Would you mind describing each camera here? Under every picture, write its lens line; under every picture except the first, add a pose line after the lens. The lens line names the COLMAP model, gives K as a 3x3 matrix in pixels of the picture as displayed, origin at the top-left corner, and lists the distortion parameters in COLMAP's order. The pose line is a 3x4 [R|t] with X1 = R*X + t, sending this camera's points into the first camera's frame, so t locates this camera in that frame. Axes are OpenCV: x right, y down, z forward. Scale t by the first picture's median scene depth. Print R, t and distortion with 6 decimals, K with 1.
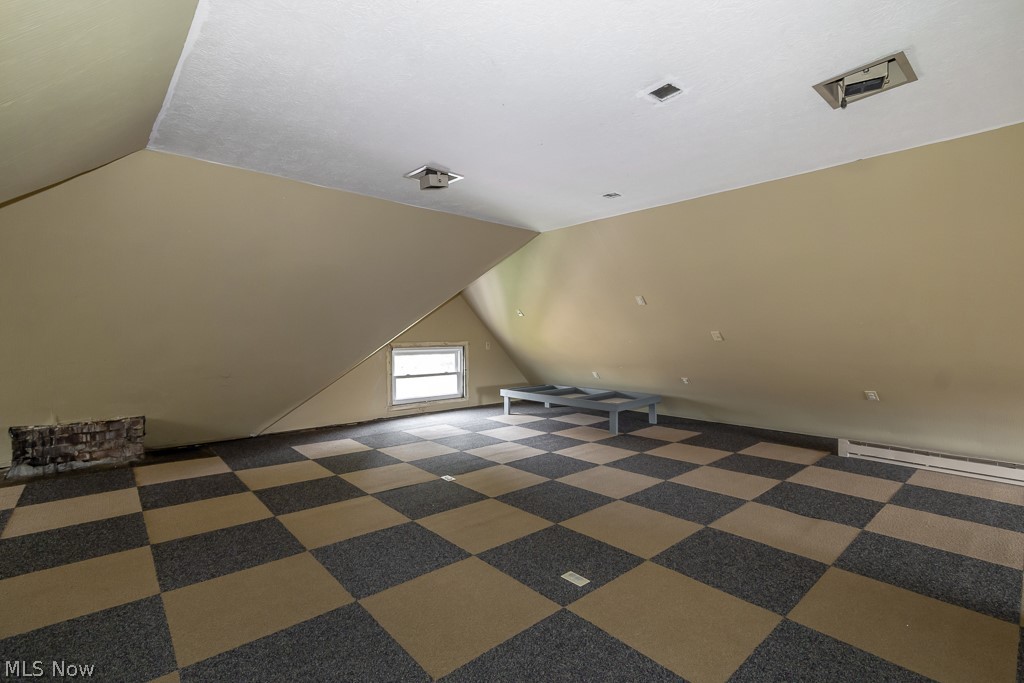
lens RADIAL K [[469.8, 0, 510.0], [0, 469.8, 342.4], [0, 0, 1]] dist [0.007475, -0.000045]
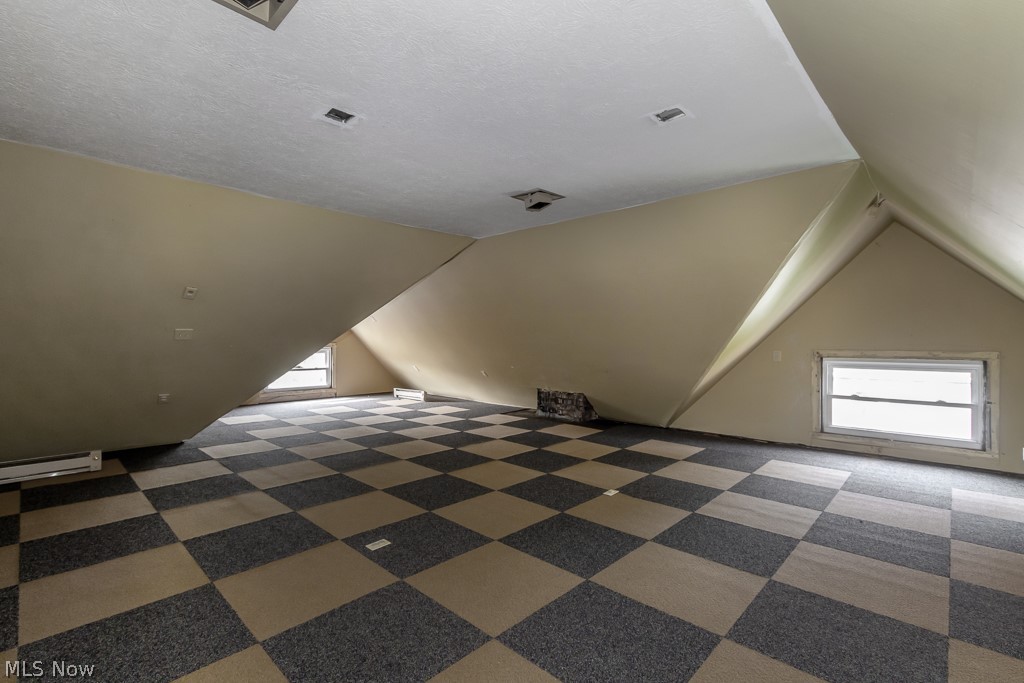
lens RADIAL K [[469.8, 0, 516.4], [0, 469.8, 337.0], [0, 0, 1]] dist [0.007475, -0.000045]
pose [[0.079184, -0.006103, -0.996841, 0.752891], [-0.015378, 0.999855, -0.007343, -0.012418], [0.996741, 0.015911, 0.079079, 0.688322]]
